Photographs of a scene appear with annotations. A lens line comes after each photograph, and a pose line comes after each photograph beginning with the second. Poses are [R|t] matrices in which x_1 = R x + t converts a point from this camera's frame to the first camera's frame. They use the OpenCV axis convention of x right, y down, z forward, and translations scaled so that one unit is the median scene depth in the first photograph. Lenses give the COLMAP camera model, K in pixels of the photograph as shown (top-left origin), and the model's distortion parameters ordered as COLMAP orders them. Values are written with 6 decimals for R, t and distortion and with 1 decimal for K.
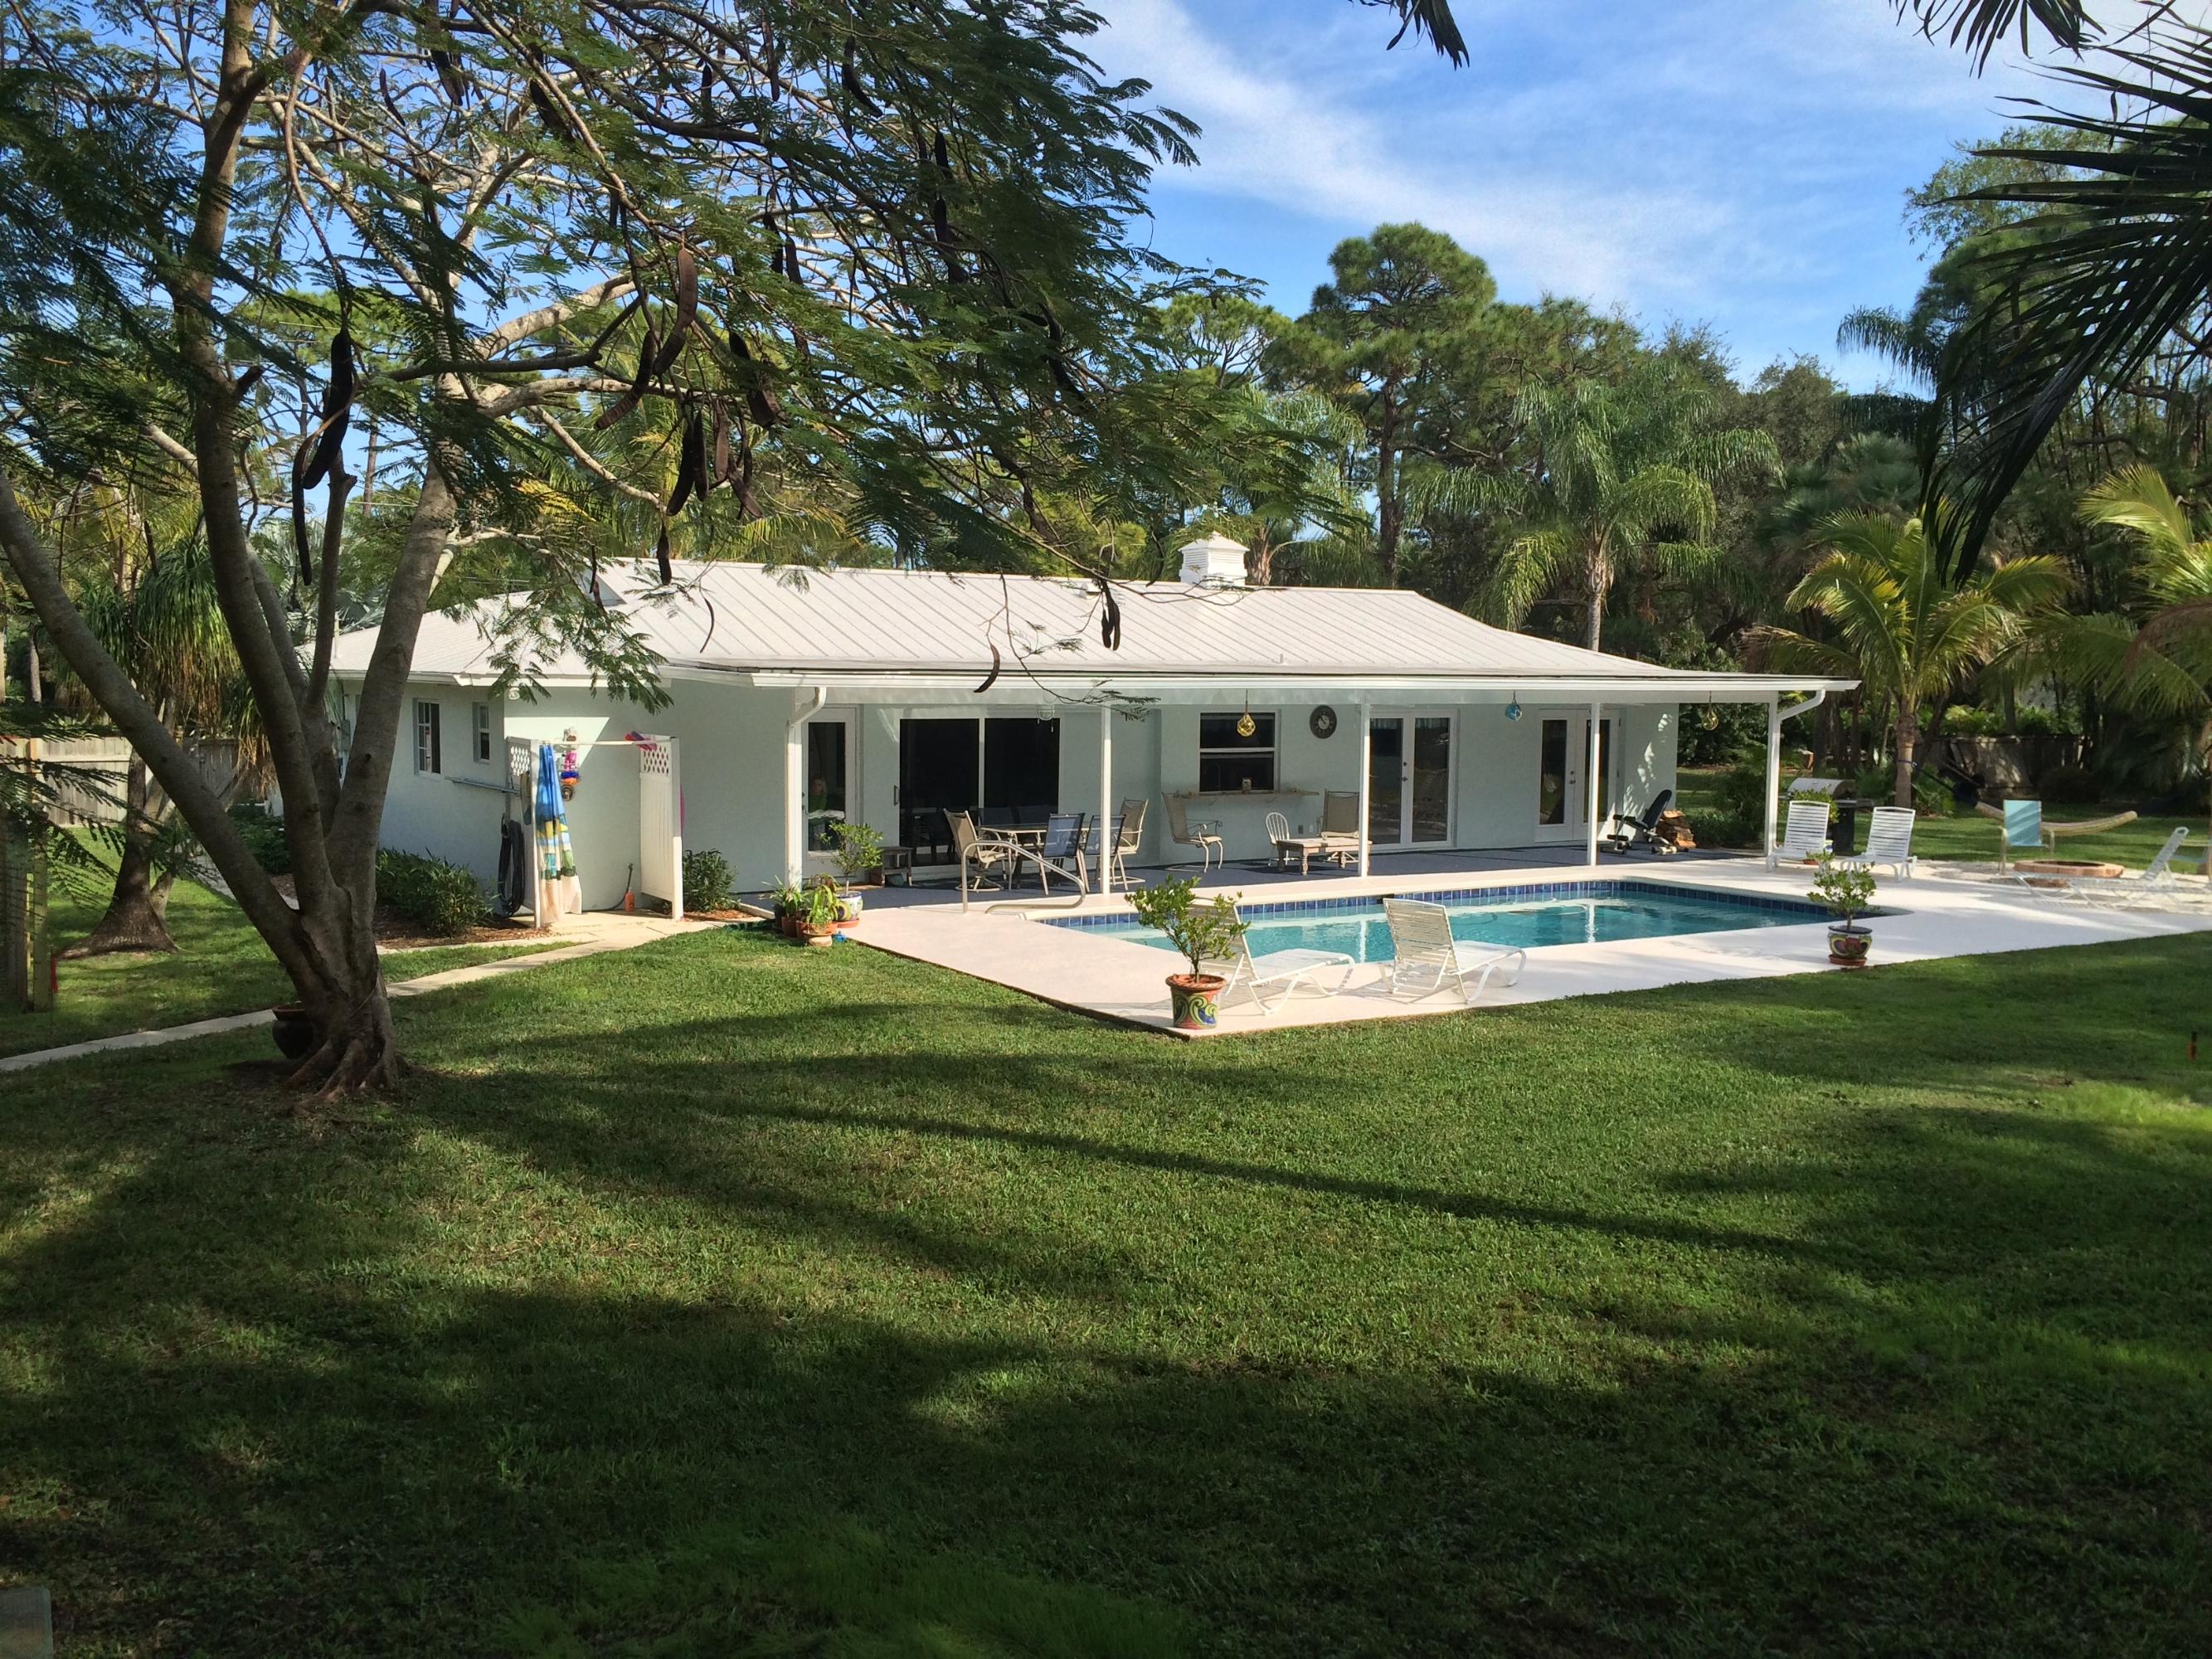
lens RADIAL K [[1912.0, 0, 1097.3], [0, 1912.0, 818.6], [0, 0, 1]] dist [0.086294, -0.128911]
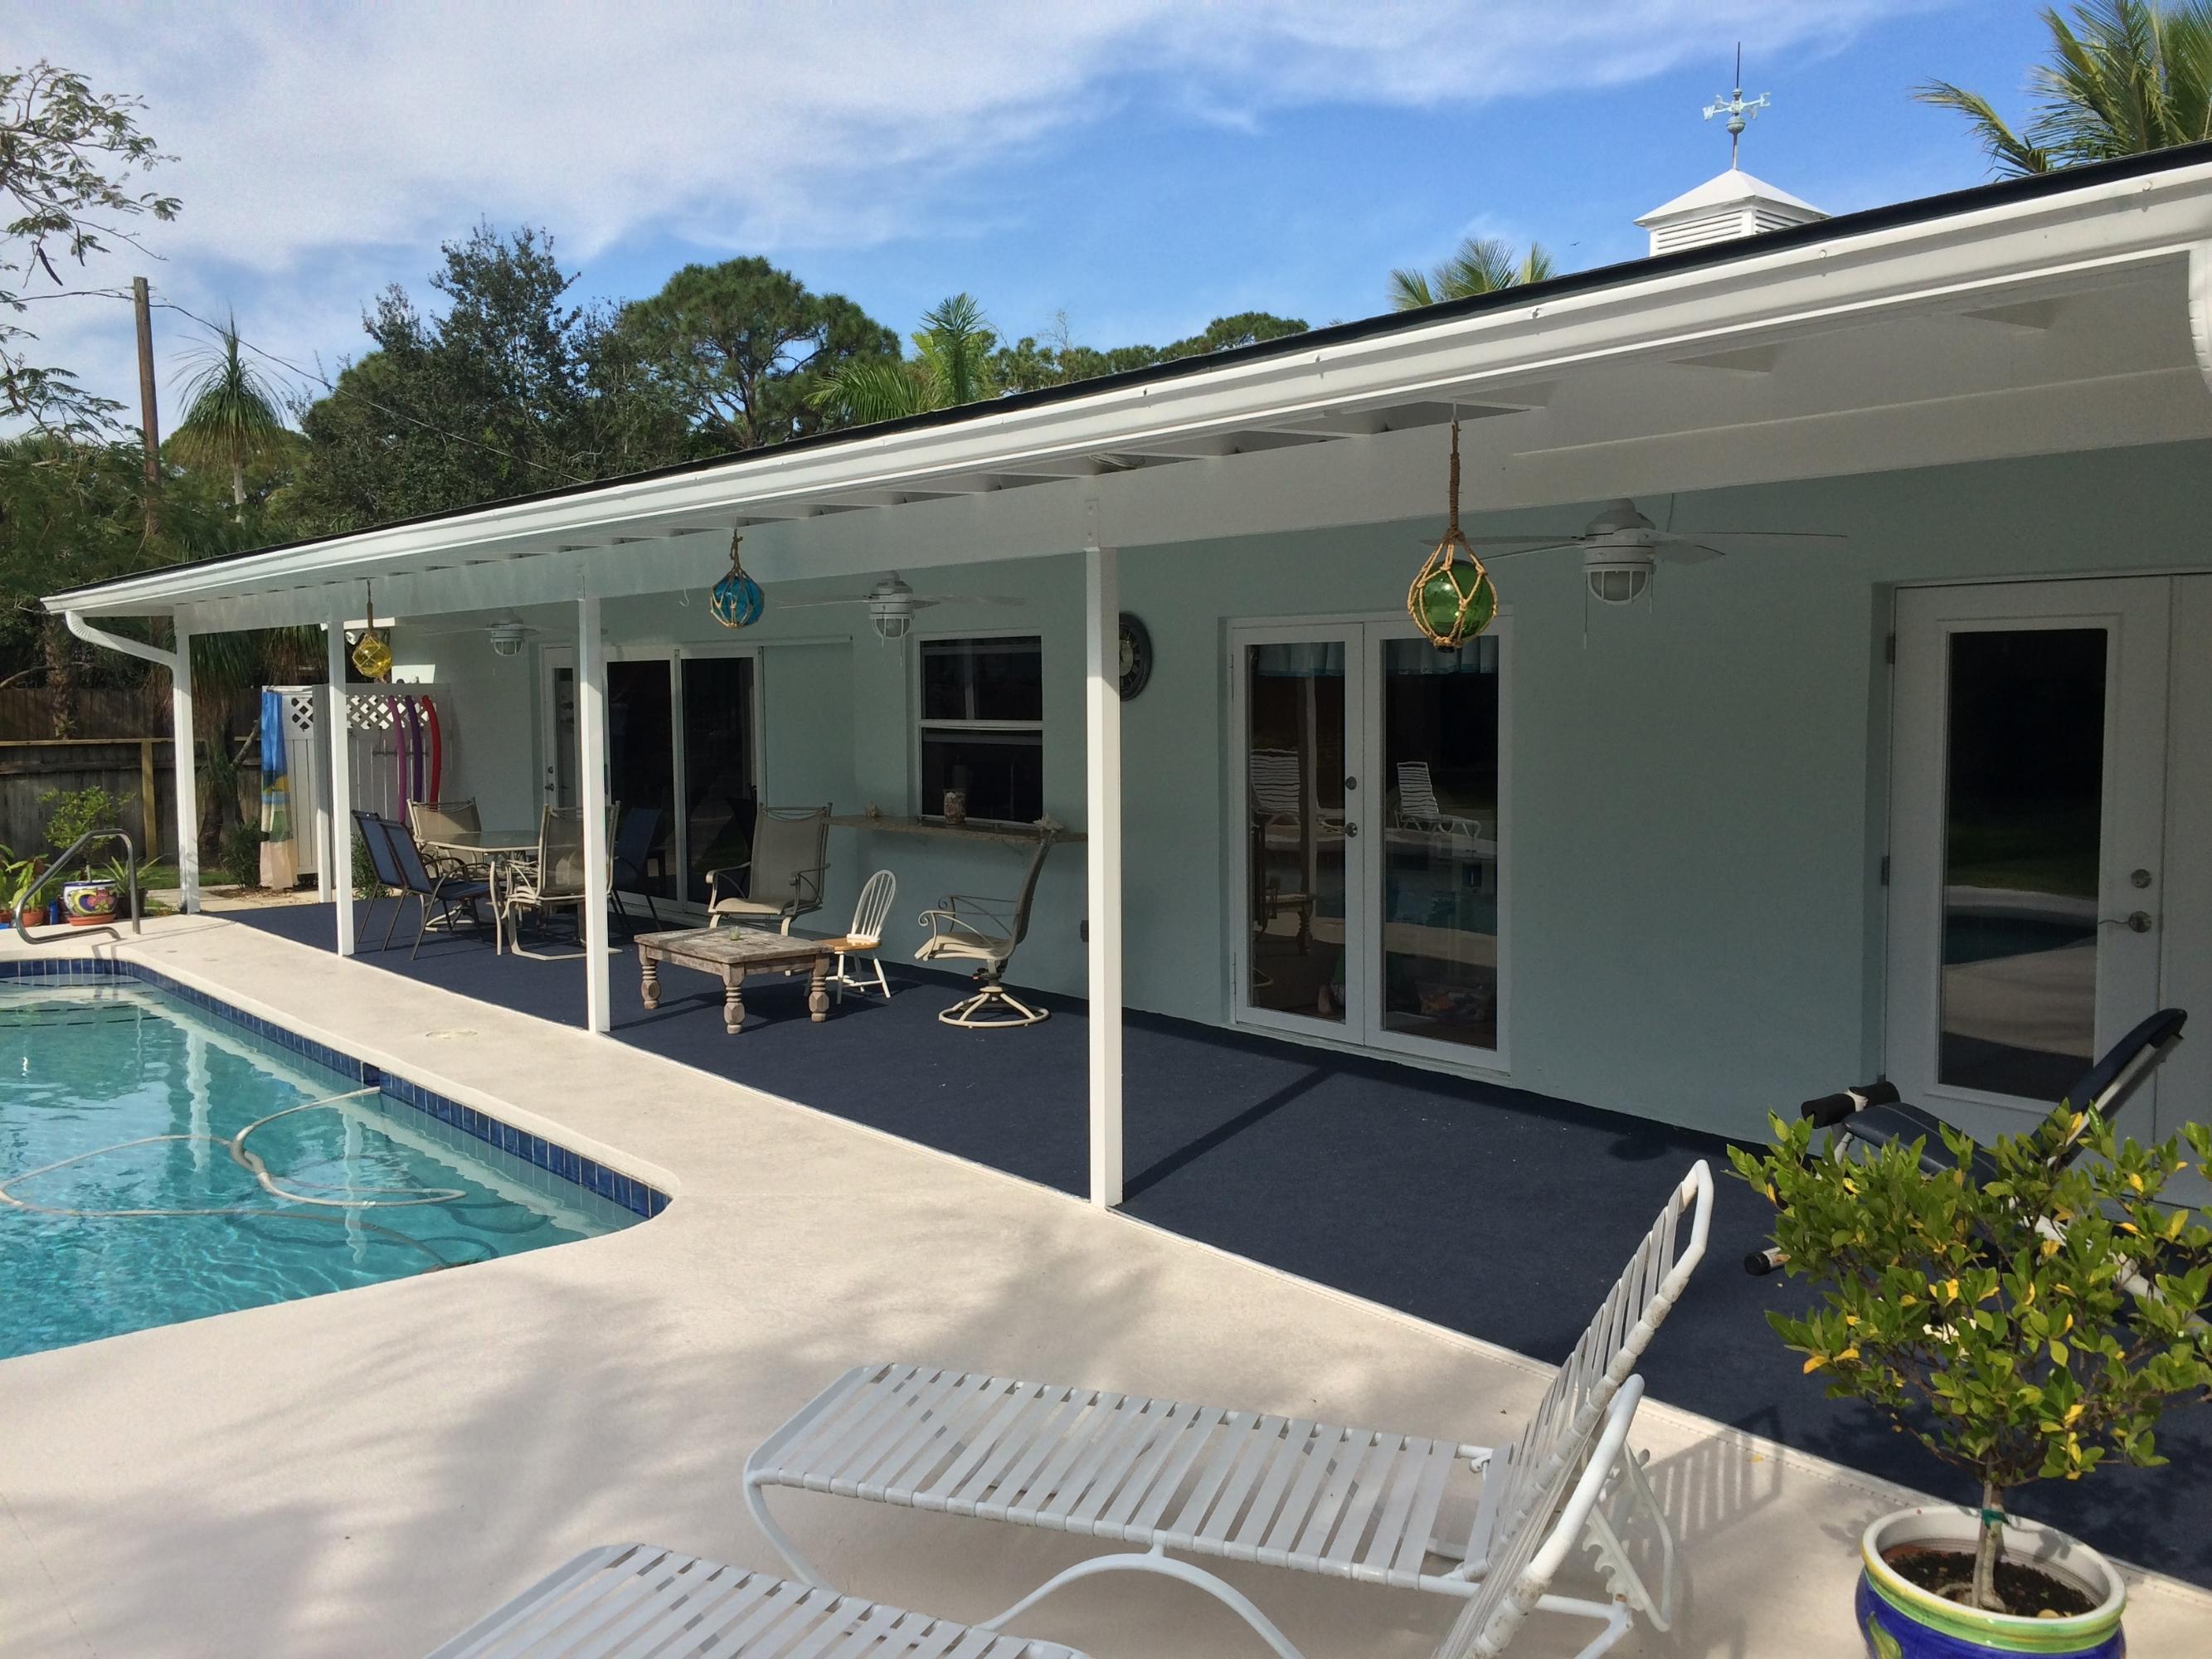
lens RADIAL K [[1908.4, 0, 1093.4], [0, 1908.4, 825.5], [0, 0, 1]] dist [0.087116, -0.129709]
pose [[0.121325, 0.062594, -0.990637, 0.655449], [-0.064024, 0.996425, 0.055119, -0.049520], [0.990546, 0.056737, 0.124898, 1.245353]]
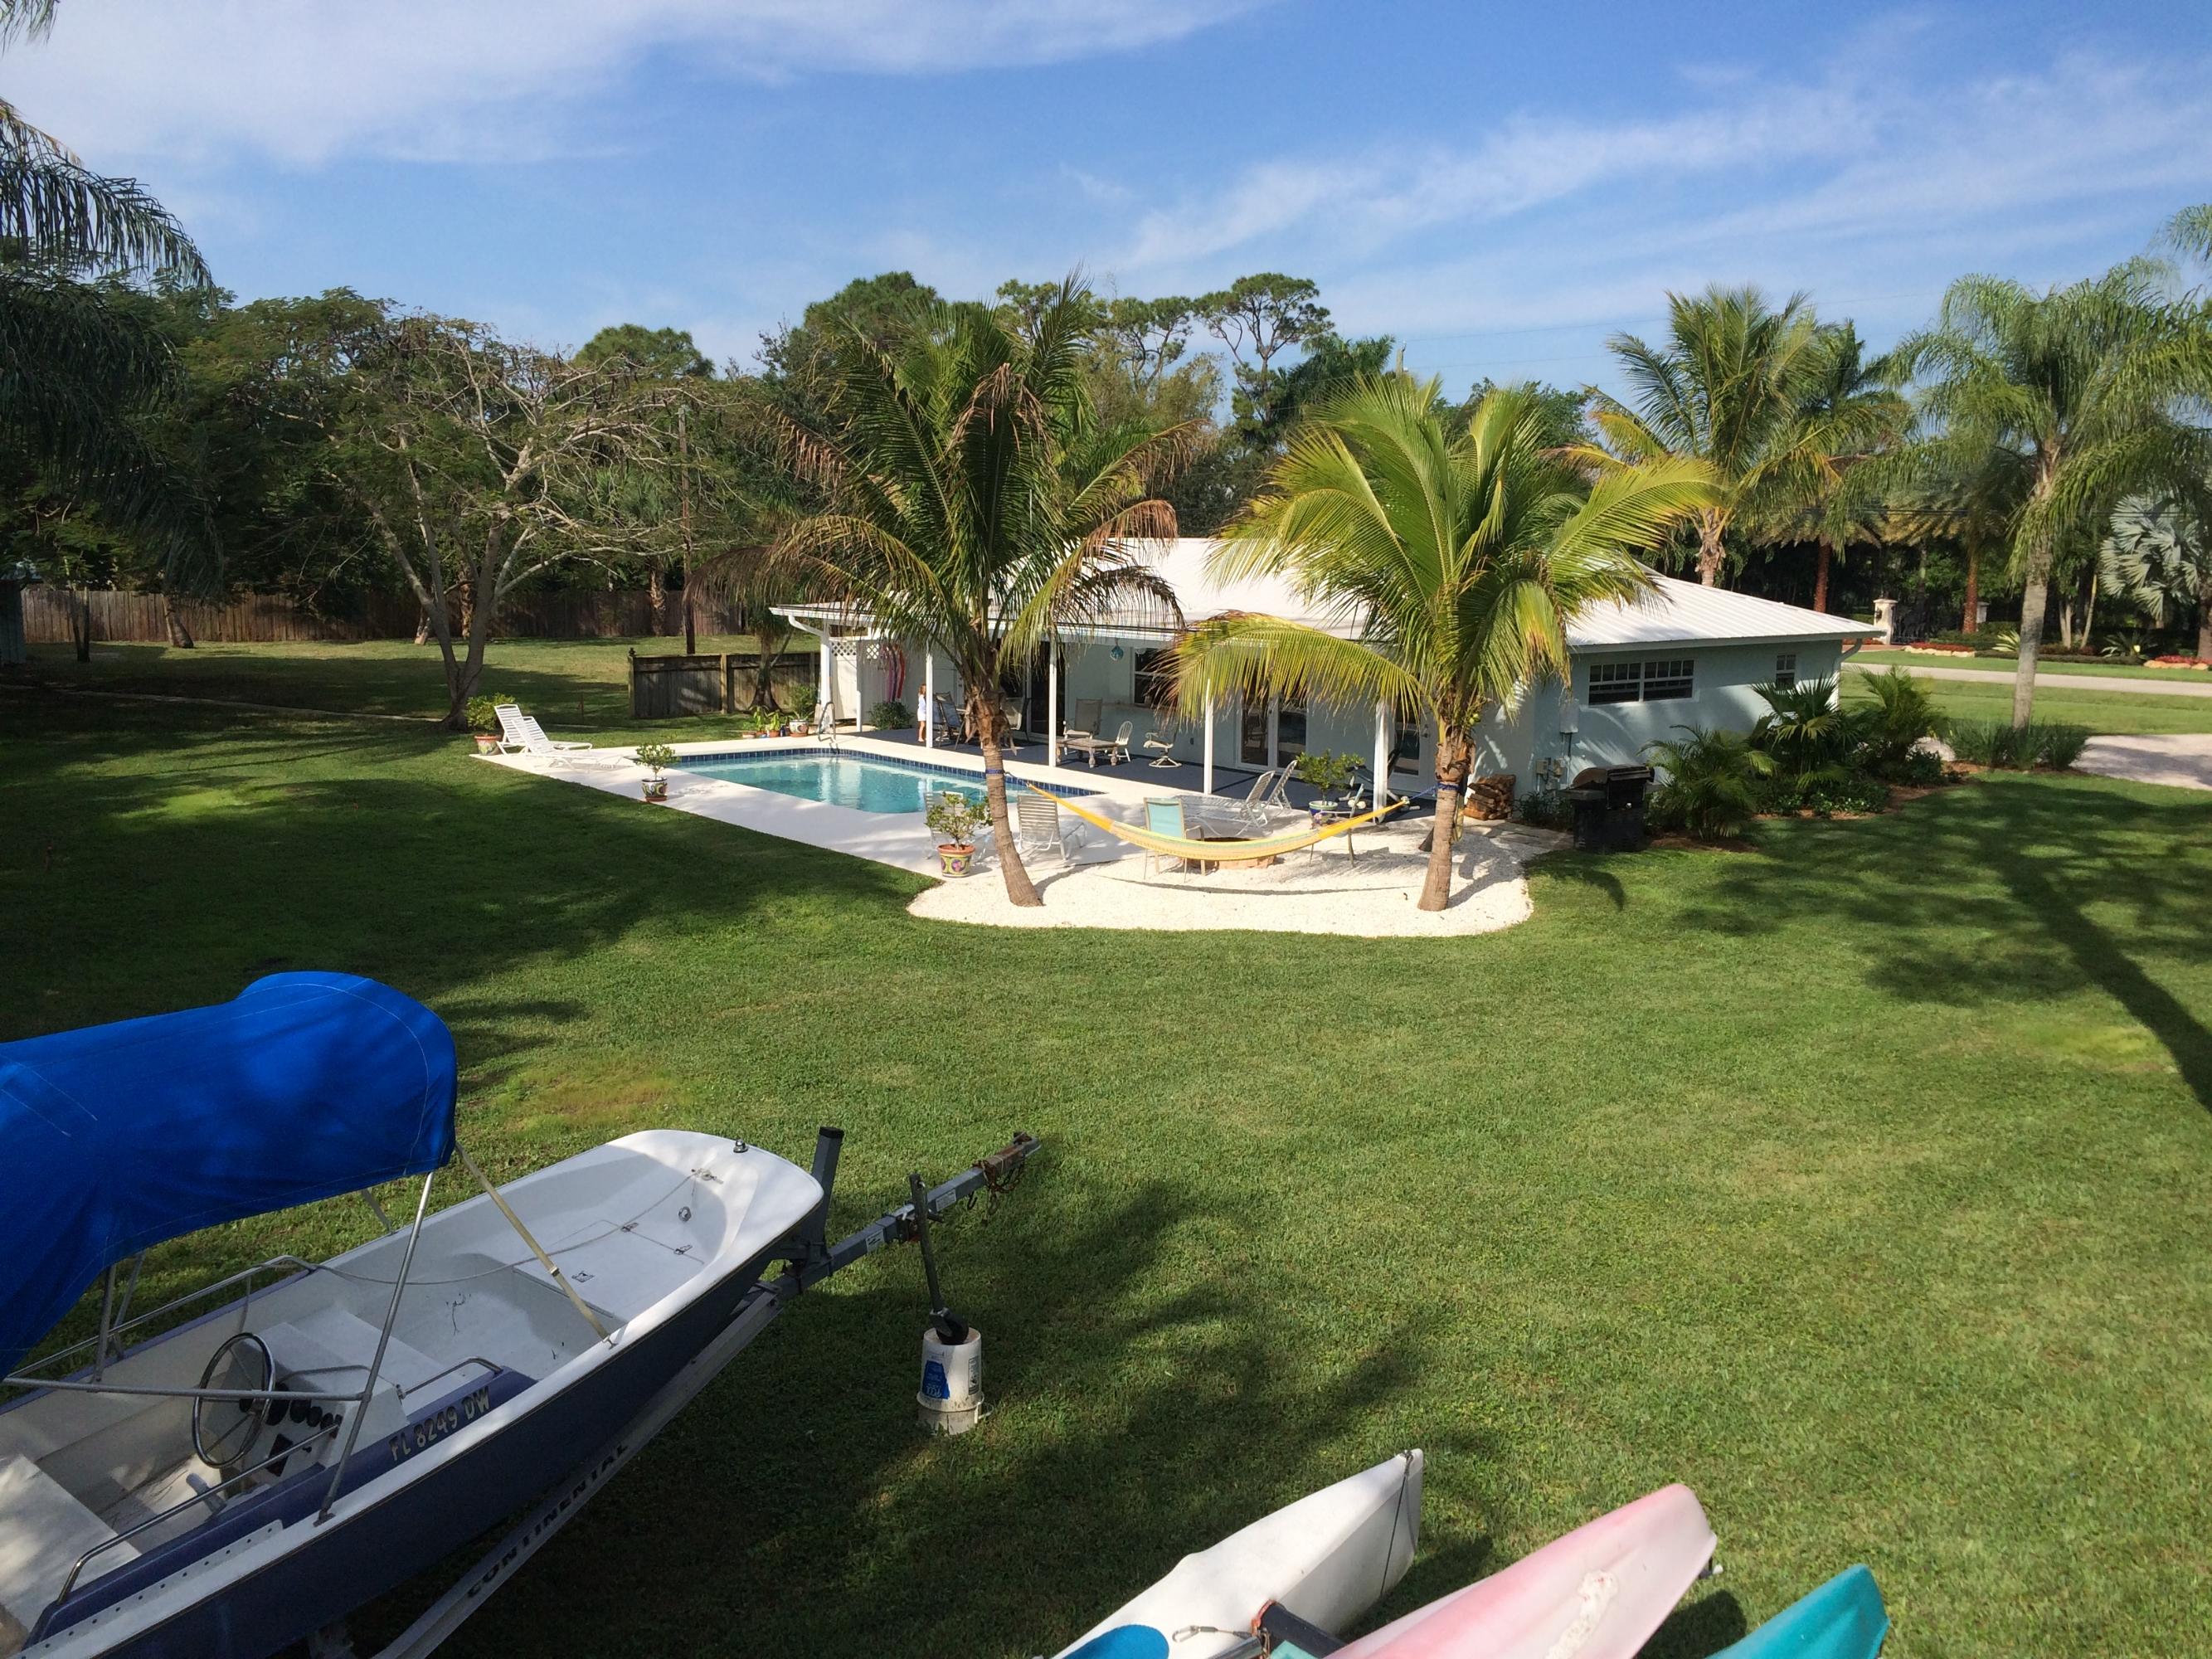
lens RADIAL K [[1827.2, 0, 1103.4], [0, 1827.2, 853.9], [0, 0, 1]] dist [0.093664, -0.217134]
pose [[0.115726, 0.154481, -0.981195, 1.758835], [-0.080197, 0.986060, 0.145788, -0.124752], [0.990038, 0.061818, 0.126501, 1.029708]]
